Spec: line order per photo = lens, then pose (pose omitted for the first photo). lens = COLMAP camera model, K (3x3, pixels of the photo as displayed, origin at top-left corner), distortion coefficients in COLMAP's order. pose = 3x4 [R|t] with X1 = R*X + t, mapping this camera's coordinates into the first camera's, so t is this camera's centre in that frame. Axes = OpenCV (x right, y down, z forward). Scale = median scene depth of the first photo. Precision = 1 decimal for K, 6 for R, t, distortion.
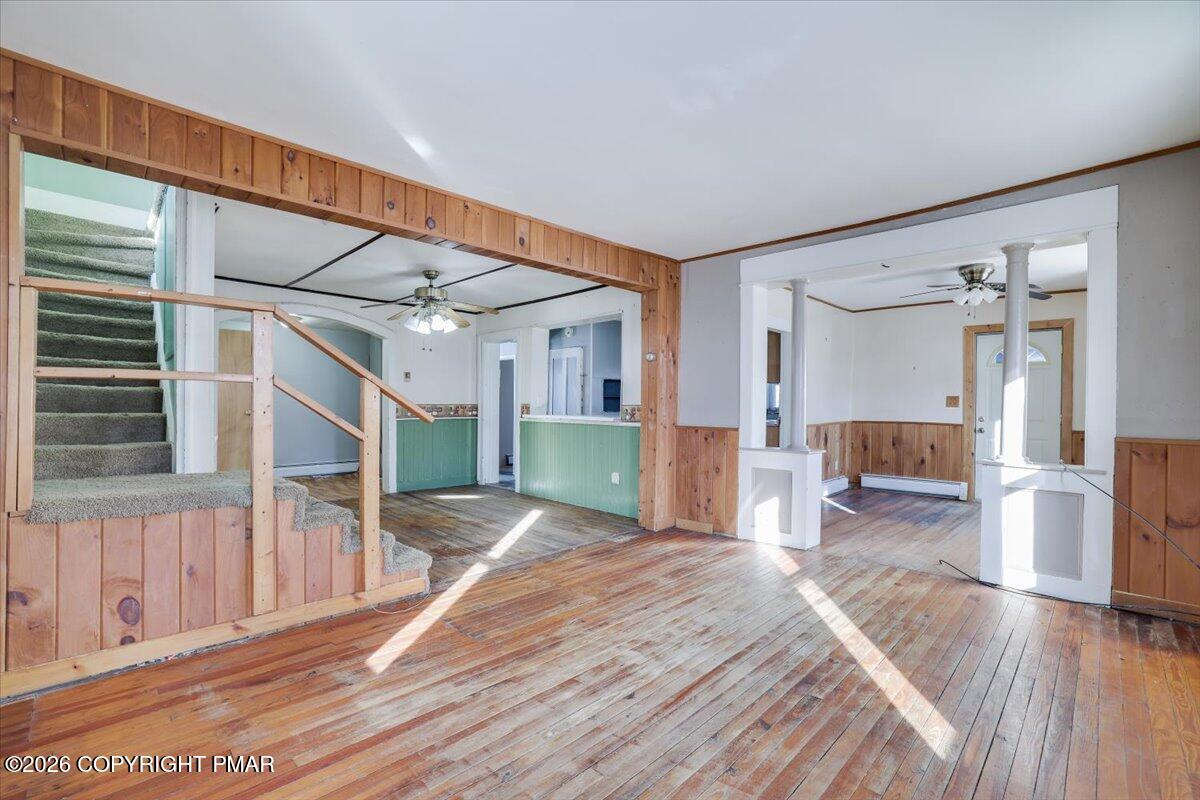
lens RADIAL K [[530.7, 0, 599.4], [0, 530.7, 400.8], [0, 0, 1]] dist [-0.037882, 0.012137]
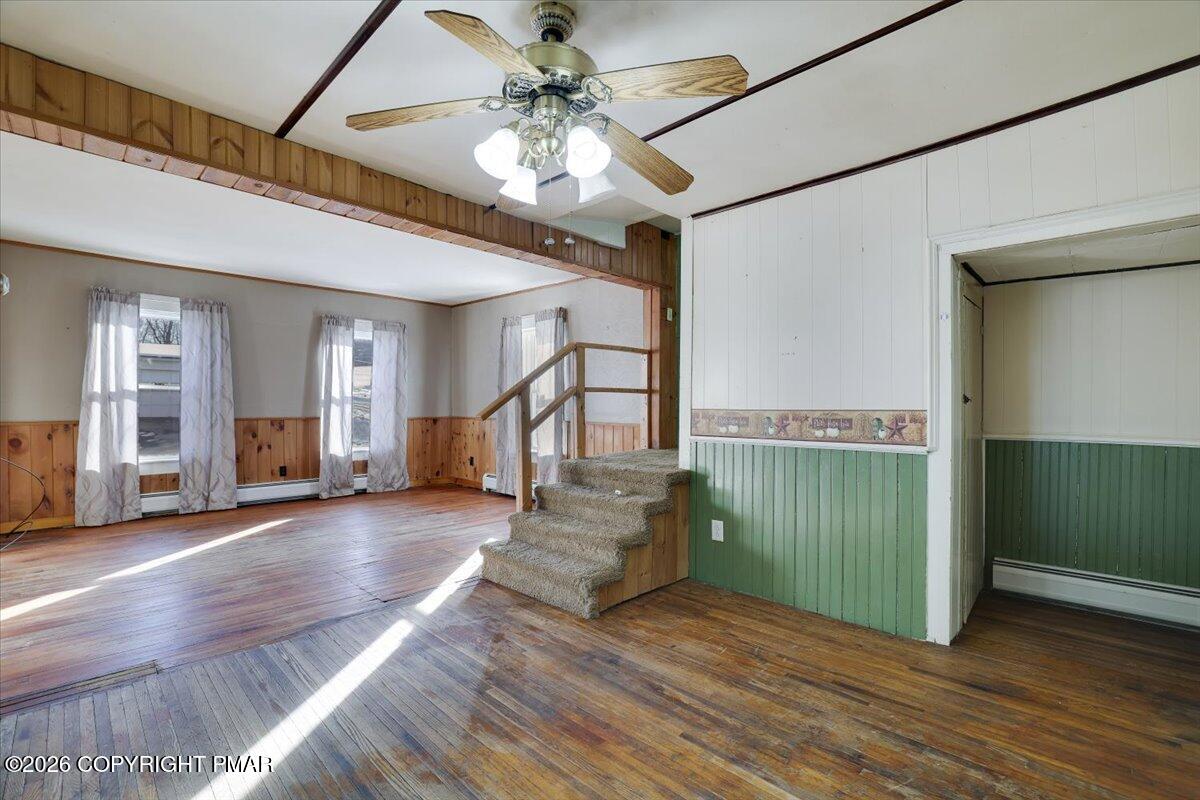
lens RADIAL K [[530.7, 0, 596.9], [0, 530.7, 403.4], [0, 0, 1]] dist [-0.037882, 0.012137]
pose [[-0.999779, -0.008267, -0.019324, -0.502245], [-0.008003, 0.999874, -0.013723, 0.016949], [0.019435, -0.013565, -0.999719, 1.964133]]
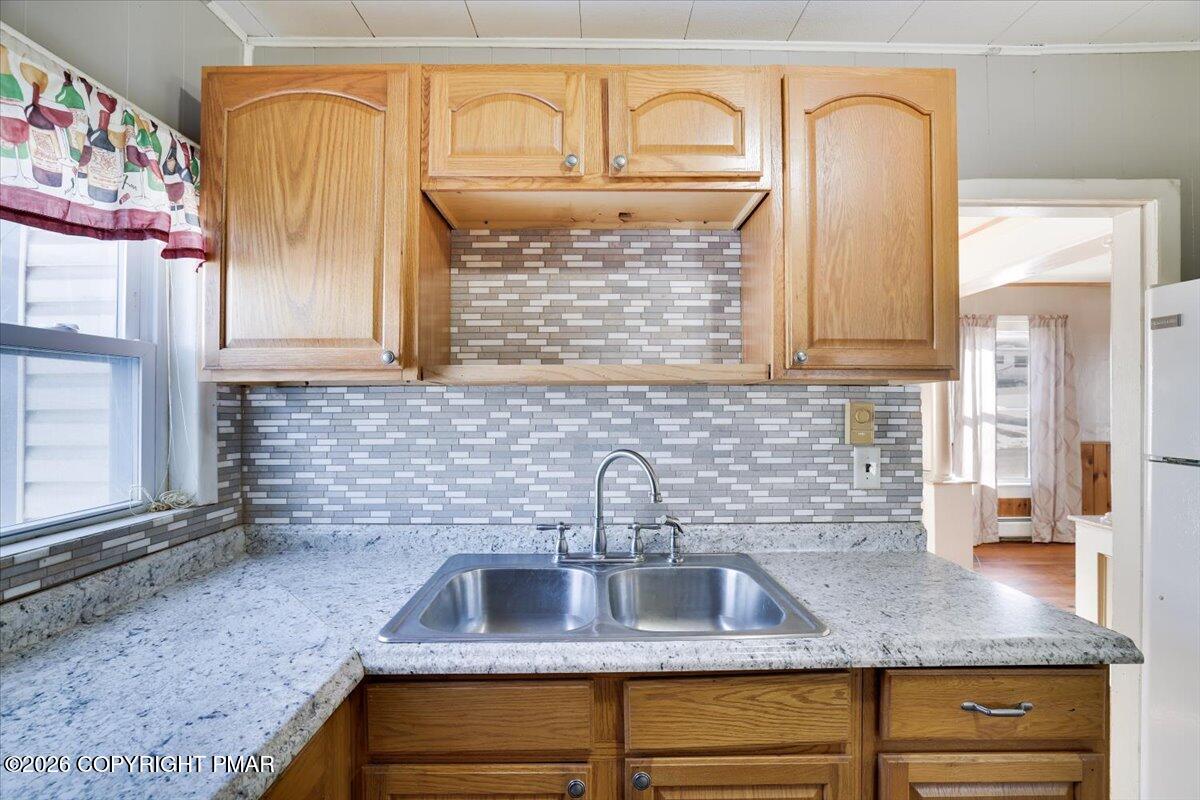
lens RADIAL K [[530.7, 0, 603.5], [0, 530.7, 404.4], [0, 0, 1]] dist [-0.037882, 0.012137]
pose [[-0.699524, -0.006103, 0.714583, 0.468219], [-0.009604, 0.999954, -0.000861, -0.041460], [-0.714545, -0.007465, -0.699550, 2.279881]]
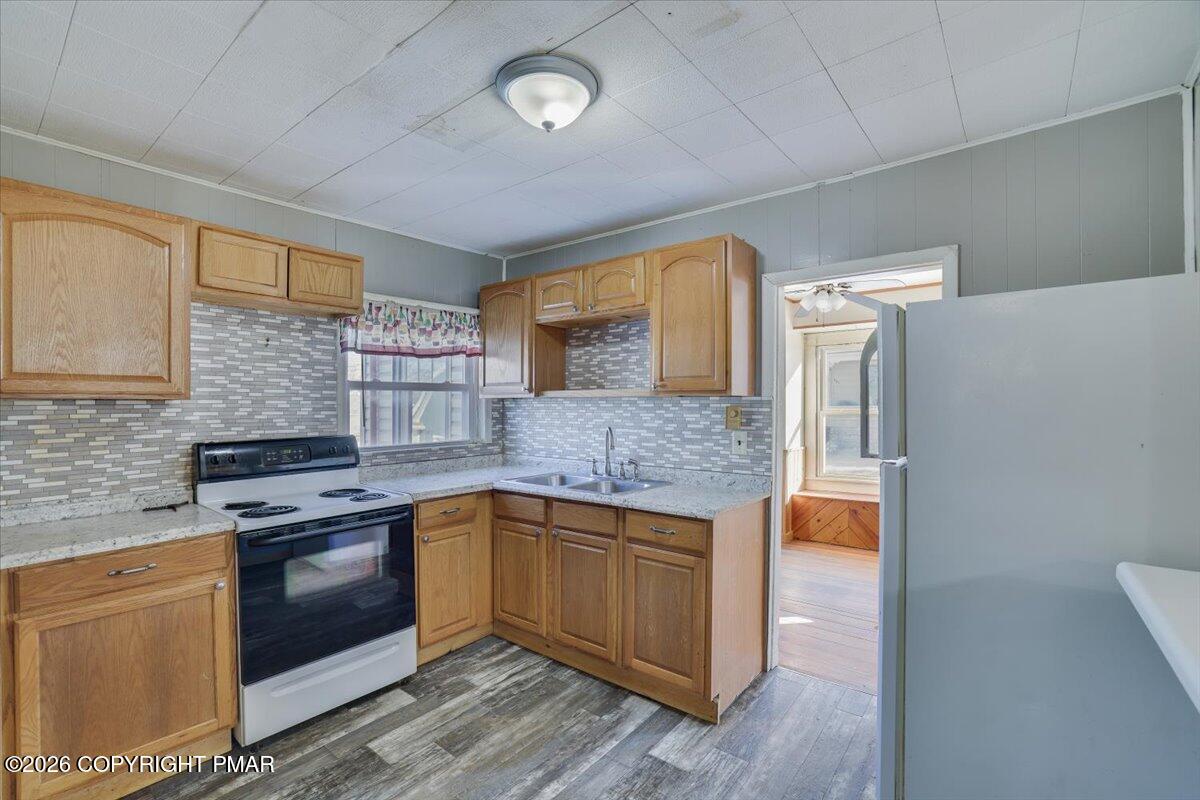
lens RADIAL K [[530.7, 0, 603.1], [0, 530.7, 403.6], [0, 0, 1]] dist [-0.037882, 0.012137]
pose [[-0.102306, -0.007704, 0.994723, -0.149138], [-0.006886, 0.999952, 0.007036, -0.053502], [-0.994729, -0.006129, -0.102354, 2.091090]]
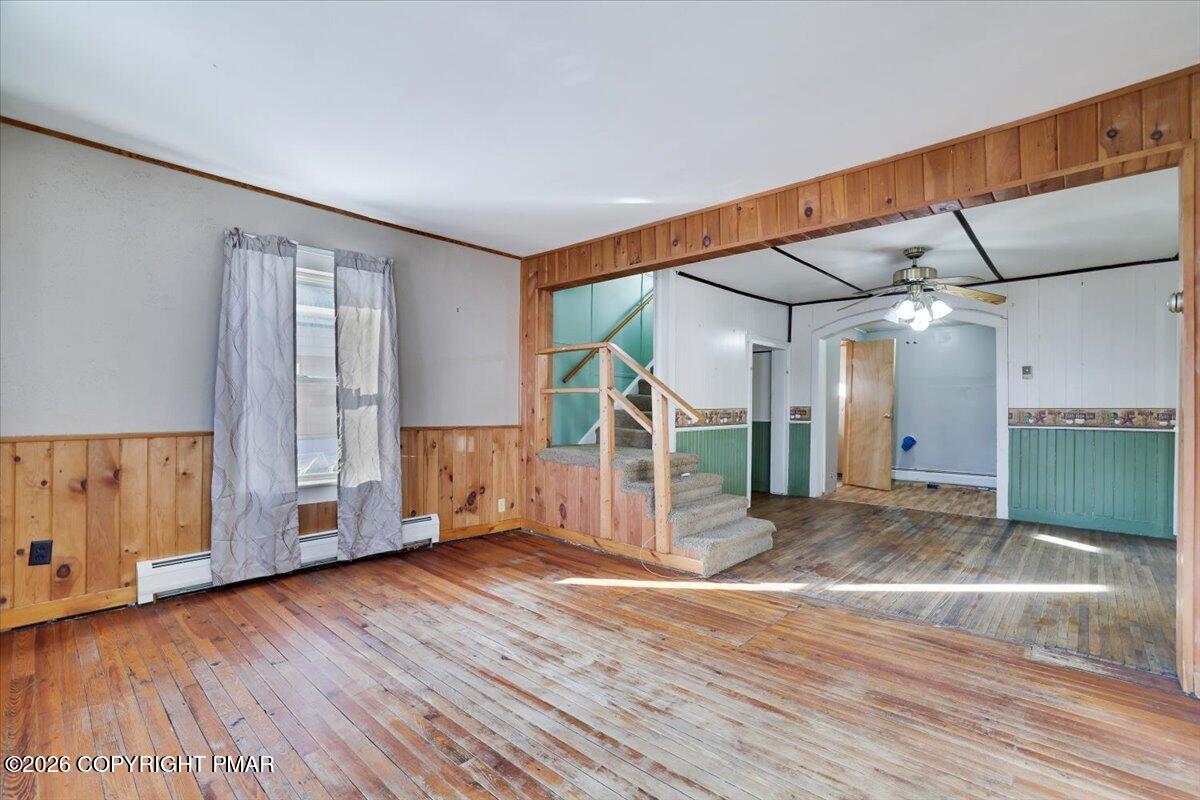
lens RADIAL K [[530.7, 0, 596.8], [0, 530.7, 402.7], [0, 0, 1]] dist [-0.037882, 0.012137]
pose [[0.038723, -0.009737, -0.999203, 0.721567], [0.003225, 0.999949, -0.009619, 0.008023], [0.999245, -0.002850, 0.038753, 0.681853]]
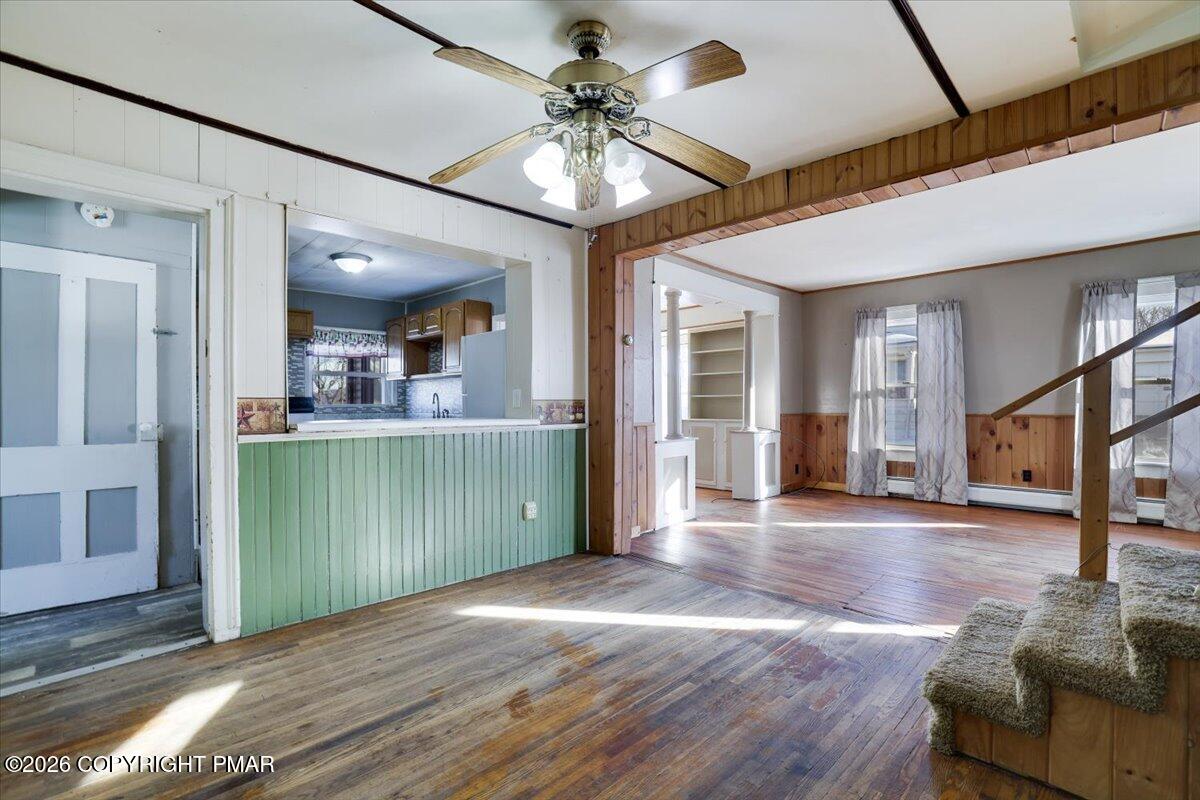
lens RADIAL K [[530.7, 0, 595.0], [0, 530.7, 405.5], [0, 0, 1]] dist [-0.037882, 0.012137]
pose [[0.003340, -0.009775, 0.999947, -0.999202], [-0.004977, 0.999940, 0.009791, 0.013678], [-0.999982, -0.005009, 0.003291, 1.460525]]
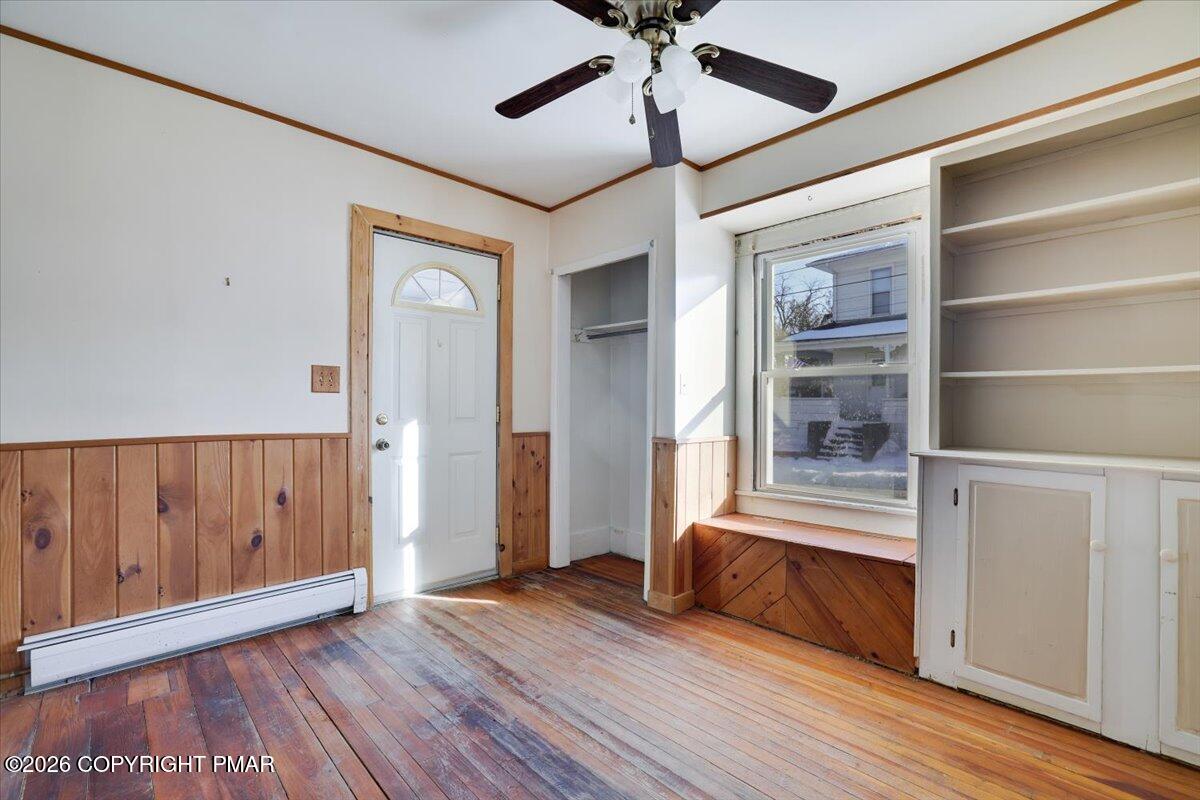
lens RADIAL K [[530.7, 0, 593.9], [0, 530.7, 405.7], [0, 0, 1]] dist [-0.037882, 0.012137]
pose [[0.040877, -0.016463, 0.999029, 0.520902], [-0.007161, 0.999834, 0.016770, 0.025390], [-0.999139, -0.007840, 0.040753, 1.476471]]
